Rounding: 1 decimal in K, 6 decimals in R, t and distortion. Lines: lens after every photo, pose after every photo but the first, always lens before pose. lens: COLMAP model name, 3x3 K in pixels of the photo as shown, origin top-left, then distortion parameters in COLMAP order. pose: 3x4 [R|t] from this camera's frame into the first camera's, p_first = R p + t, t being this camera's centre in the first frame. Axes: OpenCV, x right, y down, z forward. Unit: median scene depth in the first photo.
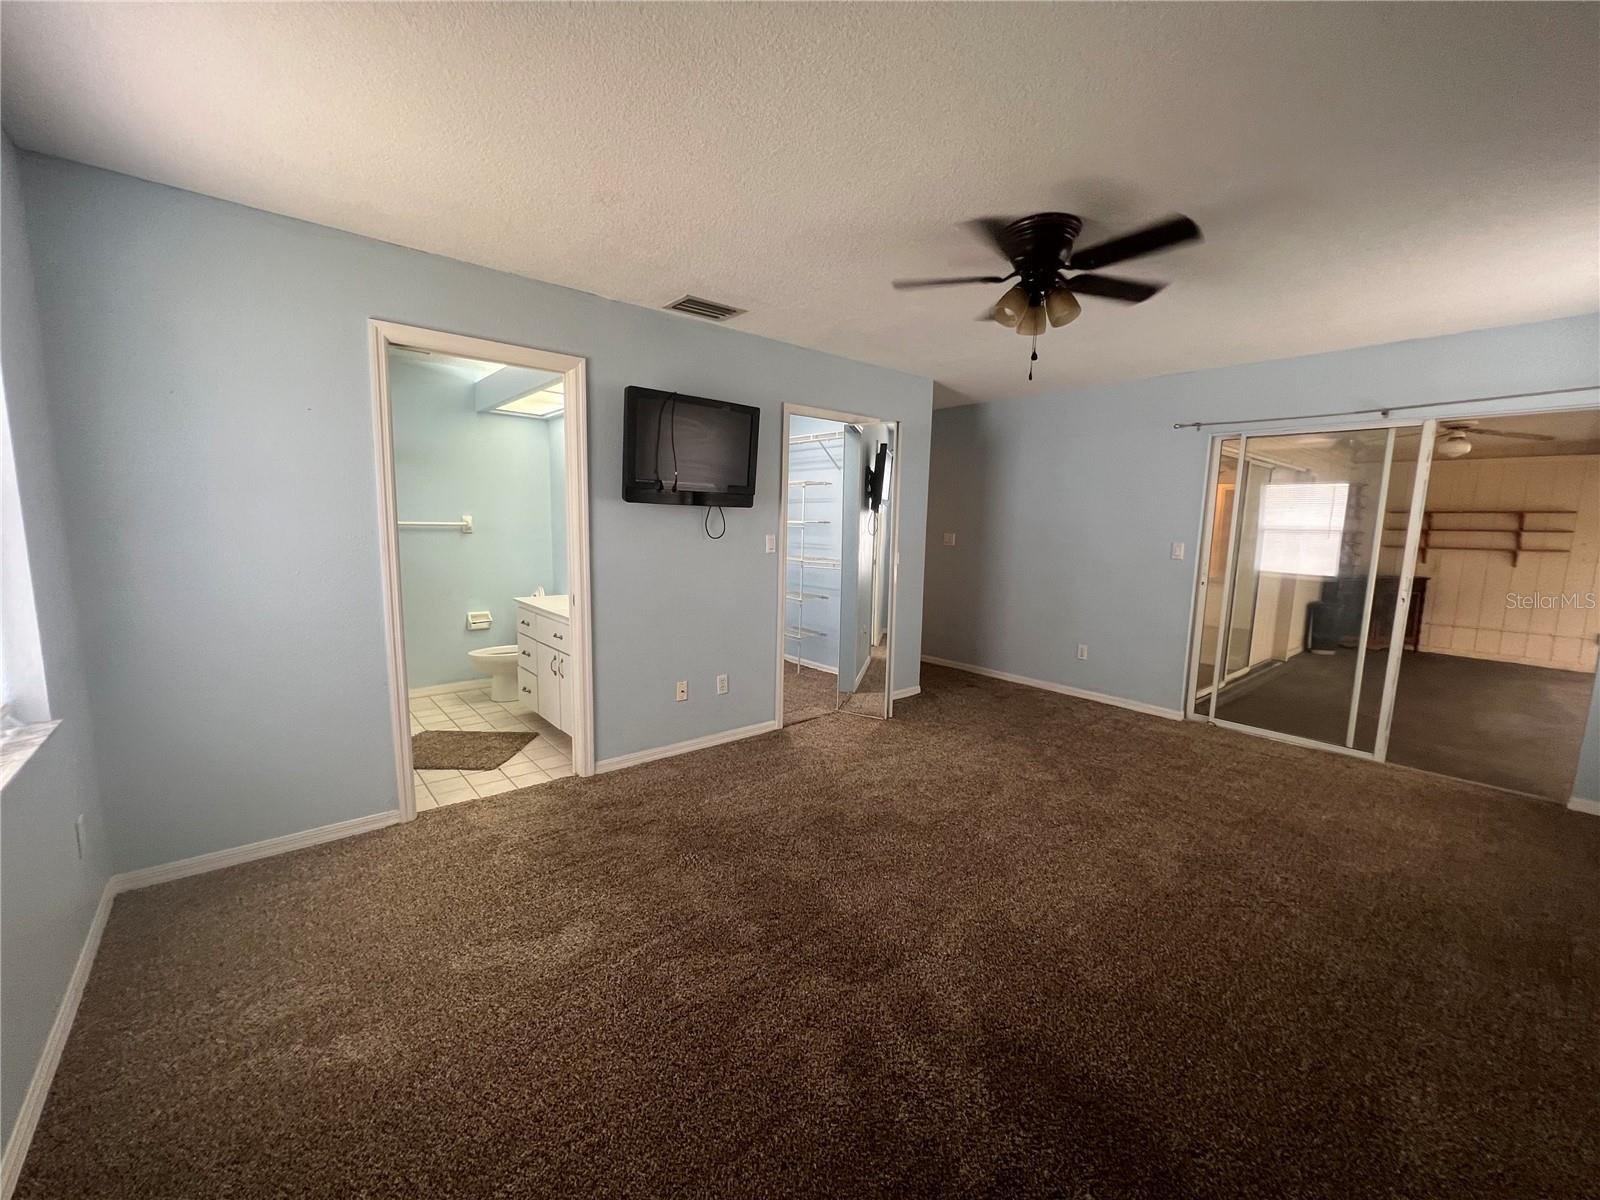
lens RADIAL K [[640.9, 0, 802.8], [0, 640.9, 605.1], [0, 0, 1]] dist [-0.000460, -0.000191]
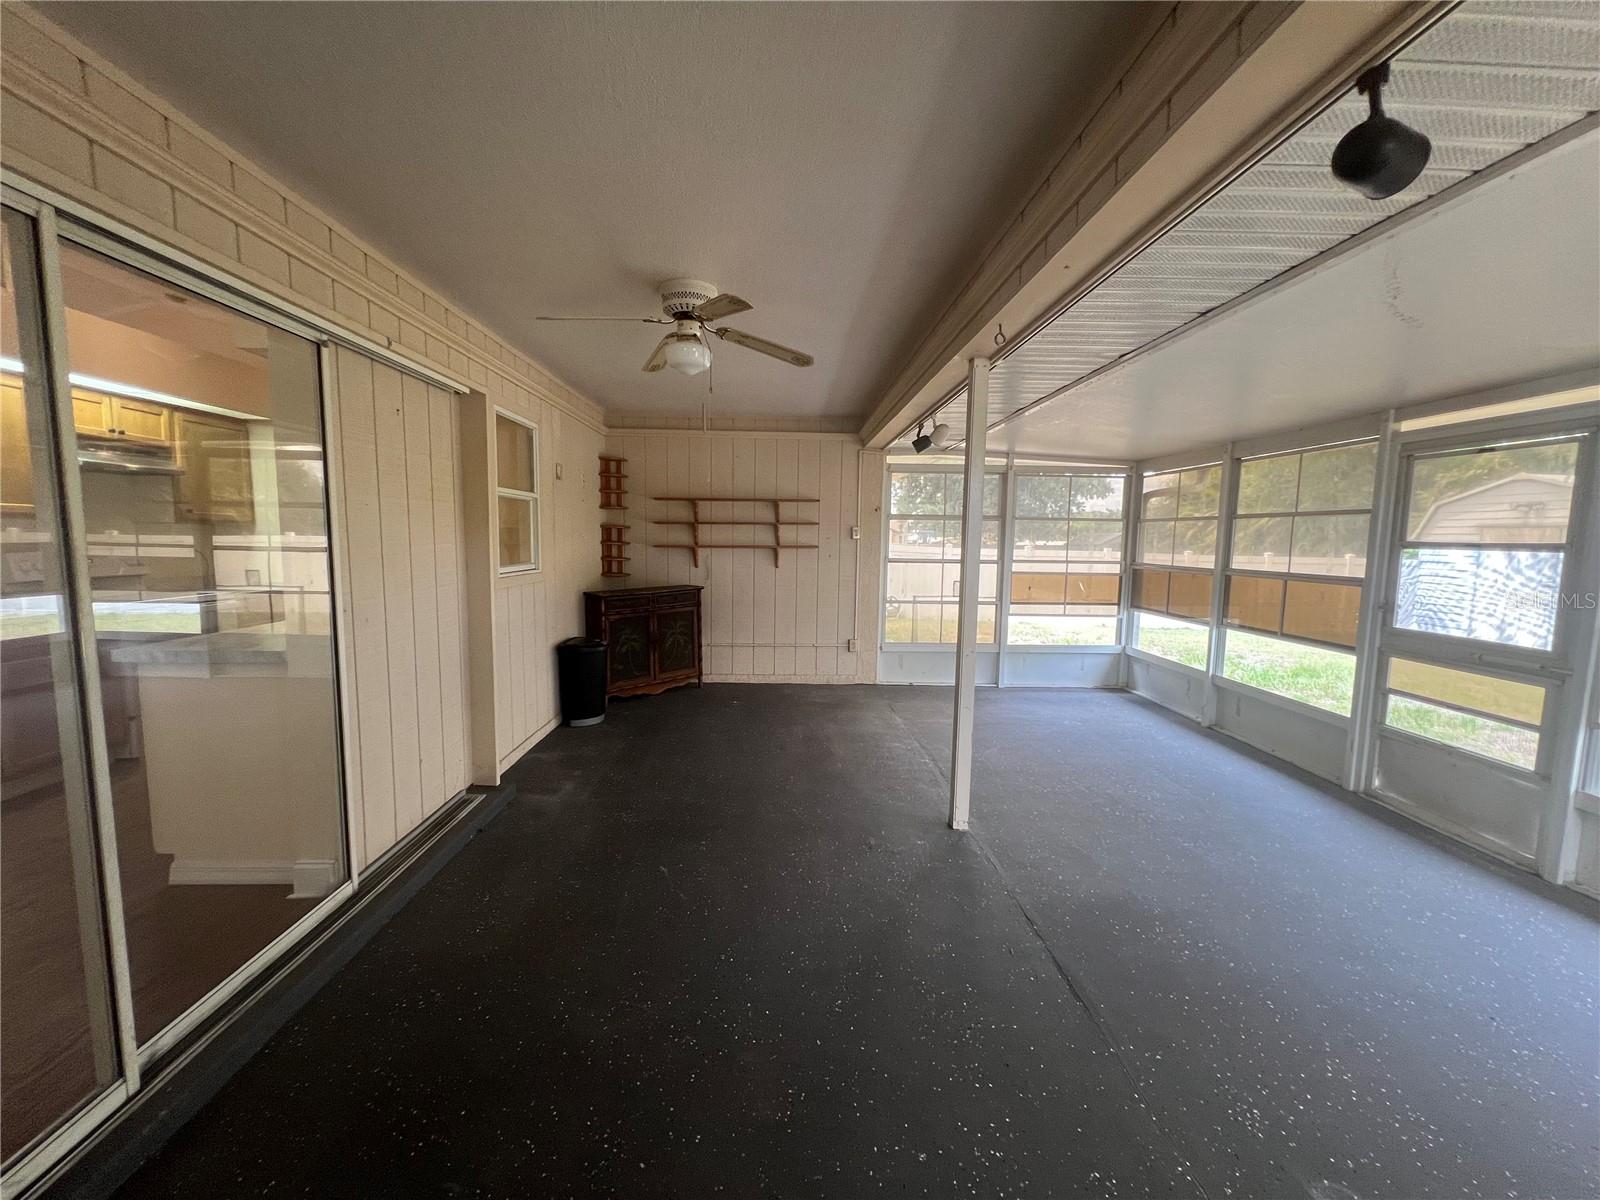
lens RADIAL K [[638.1, 0, 796.1], [0, 638.1, 606.8], [0, 0, 1]] dist [-0.000802, 0.000407]
pose [[0.631708, -0.100931, 0.768608, 0.502668], [0.100152, 0.993804, 0.048190, -0.047410], [-0.768710, 0.046535, 0.637903, 0.470293]]
